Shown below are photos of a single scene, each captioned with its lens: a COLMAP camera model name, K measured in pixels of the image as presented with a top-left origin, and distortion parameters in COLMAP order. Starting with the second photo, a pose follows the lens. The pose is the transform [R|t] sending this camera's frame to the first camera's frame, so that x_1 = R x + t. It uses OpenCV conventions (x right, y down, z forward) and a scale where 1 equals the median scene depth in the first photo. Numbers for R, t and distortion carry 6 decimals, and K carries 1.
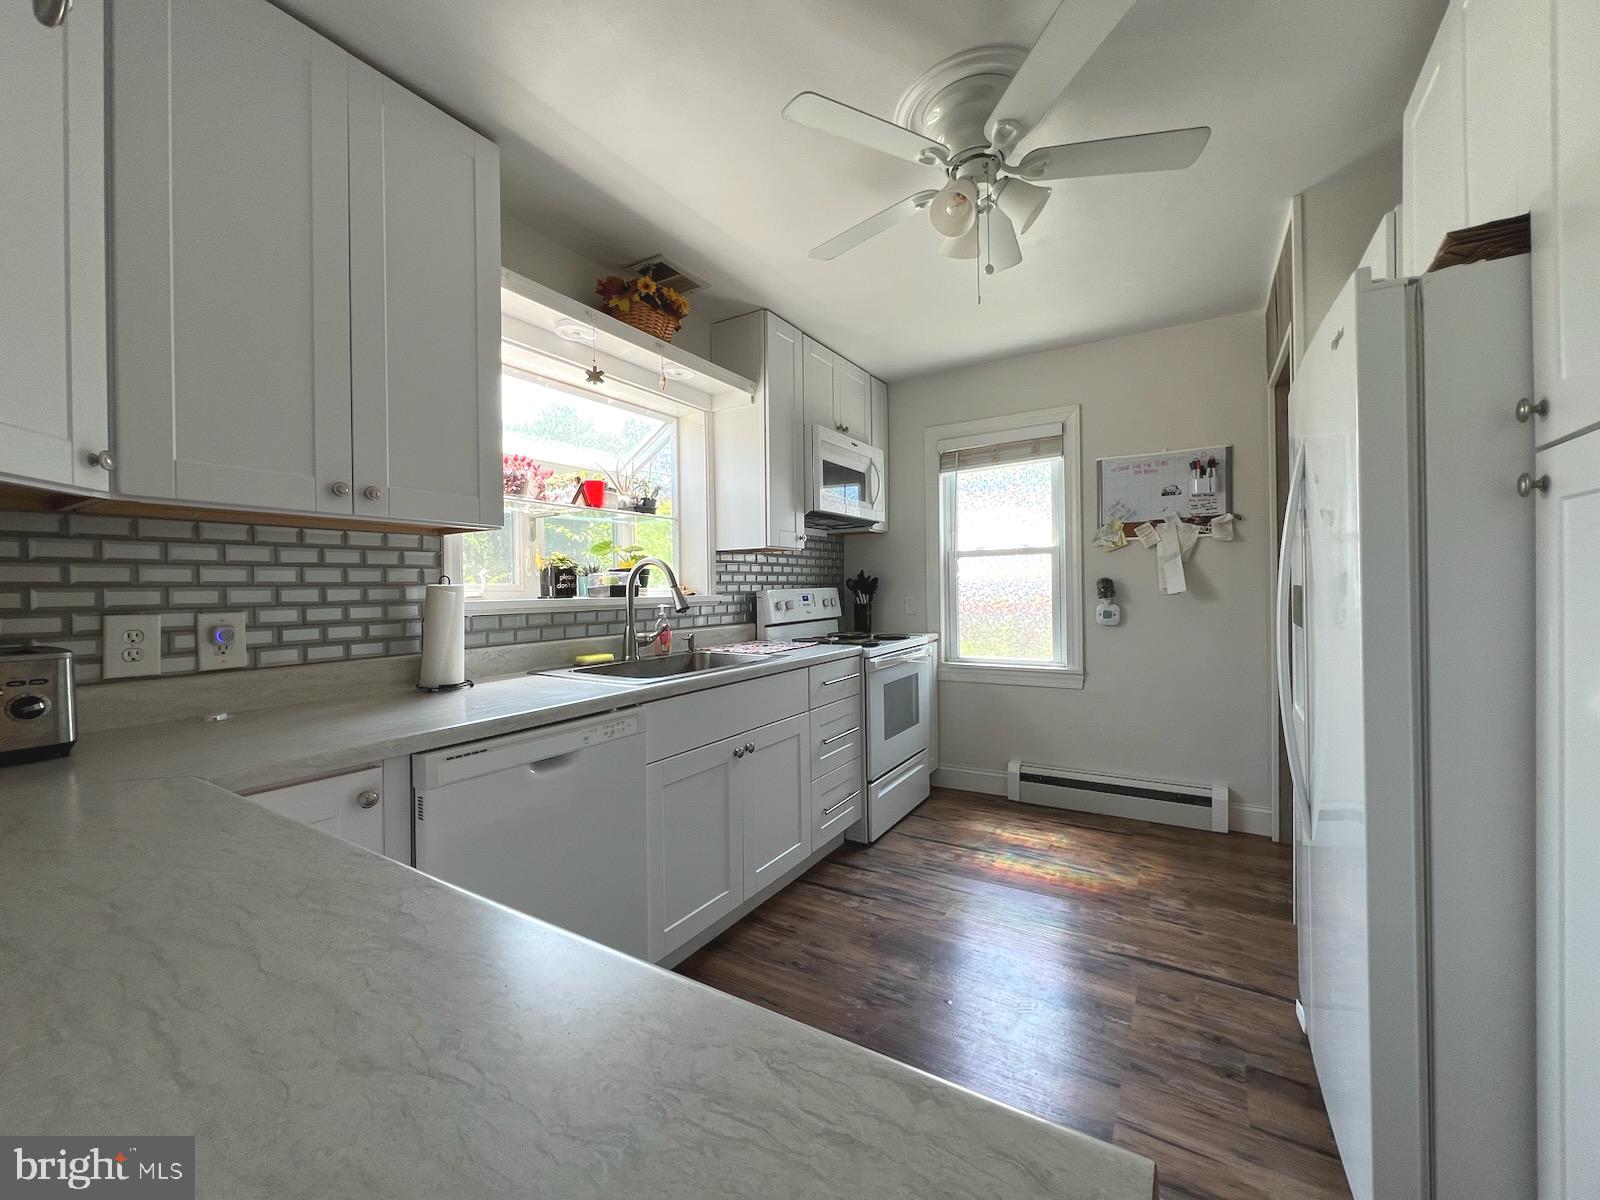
lens RADIAL K [[644.7, 0, 800.0], [0, 644.7, 600.0], [0, 0, 1]] dist [0.001582, 0.000083]
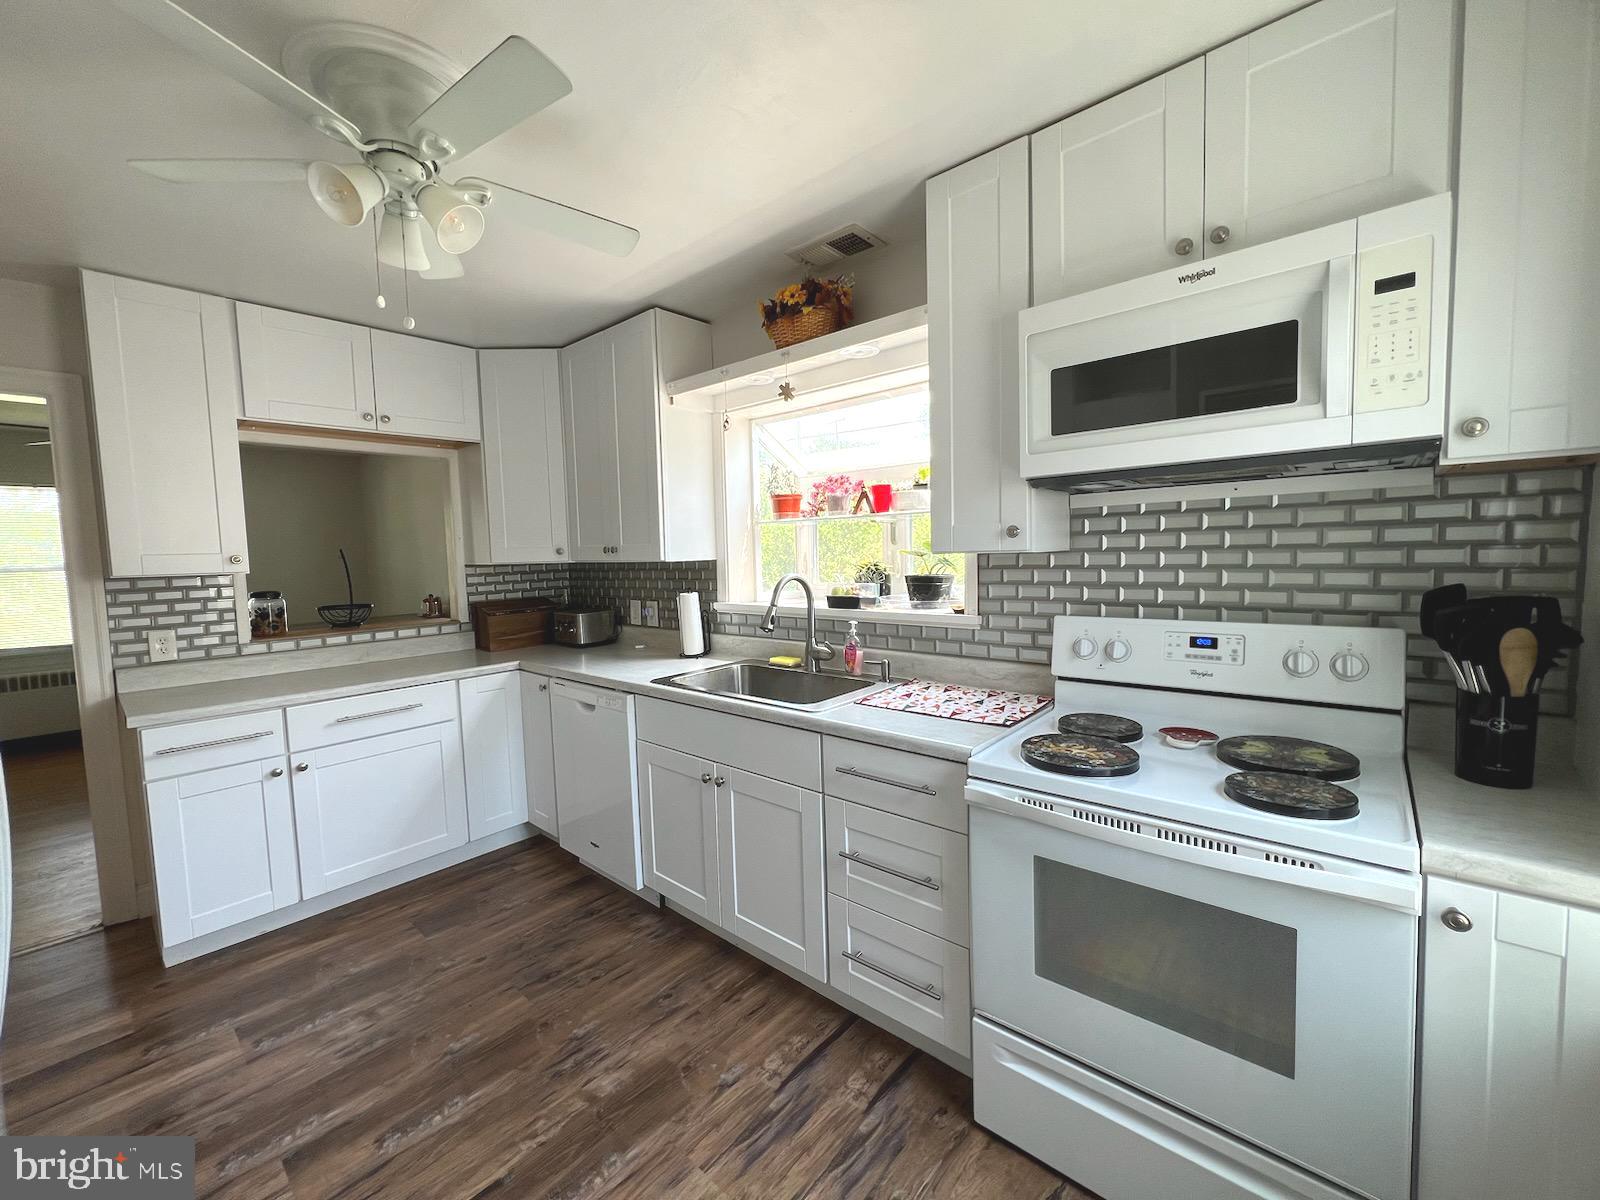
lens RADIAL K [[628.5, 0, 800.0], [0, 628.5, 600.0], [0, 0, 1]] dist [-0.043315, 0.000046]
pose [[-0.155937, 0.088111, -0.983829, 0.652850], [0.000995, 0.996027, 0.089045, -0.097537], [0.987766, 0.012906, -0.155405, 1.046463]]
